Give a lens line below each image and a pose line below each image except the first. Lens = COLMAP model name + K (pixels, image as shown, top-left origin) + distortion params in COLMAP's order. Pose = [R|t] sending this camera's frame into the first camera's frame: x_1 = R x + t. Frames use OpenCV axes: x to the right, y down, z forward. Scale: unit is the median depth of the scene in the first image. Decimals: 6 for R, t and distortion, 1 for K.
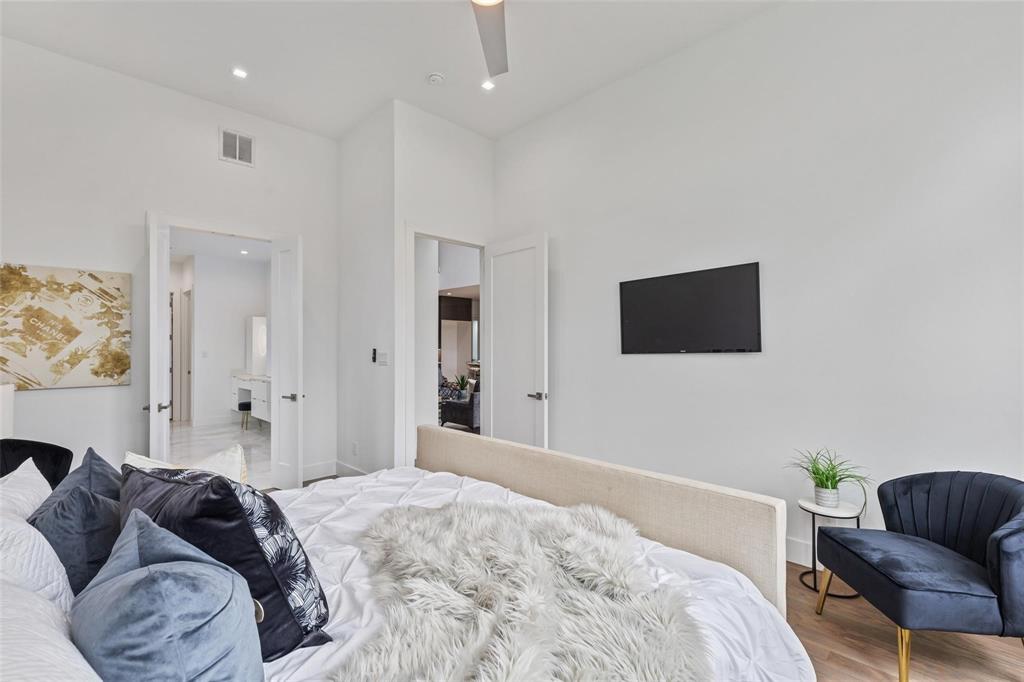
lens RADIAL K [[462.4, 0, 514.8], [0, 462.4, 342.4], [0, 0, 1]] dist [0.005532, -0.000310]
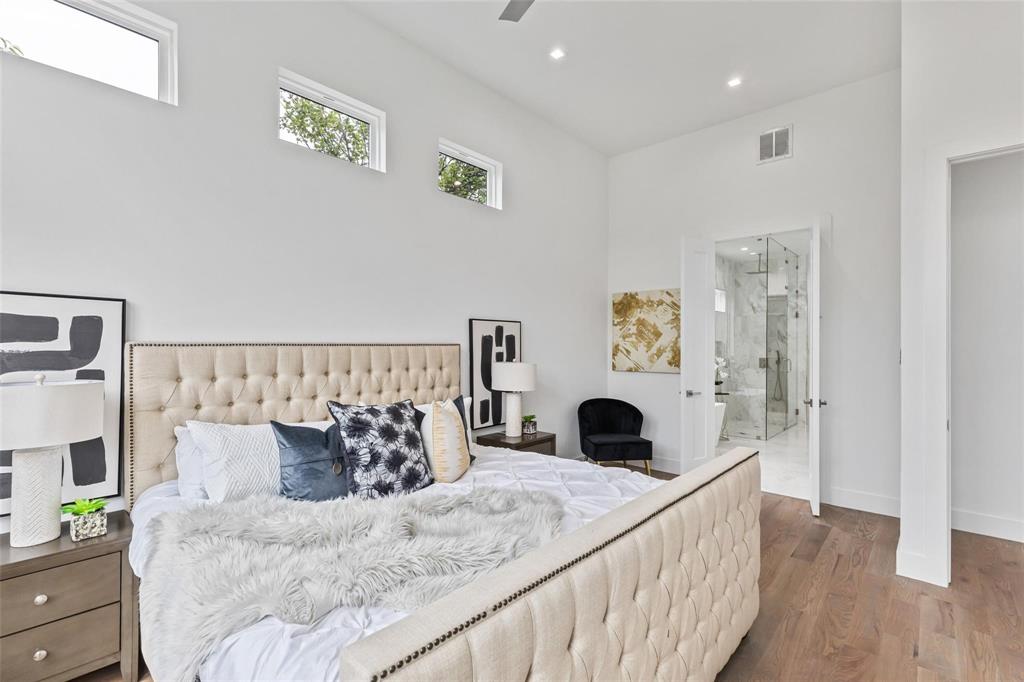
lens RADIAL K [[462.4, 0, 514.5], [0, 462.4, 344.4], [0, 0, 1]] dist [0.005532, -0.000310]
pose [[0.065150, 0.003627, -0.997869, 0.444721], [0.004539, 0.999982, 0.003931, 0.002381], [0.997865, -0.004785, 0.065133, 0.466295]]
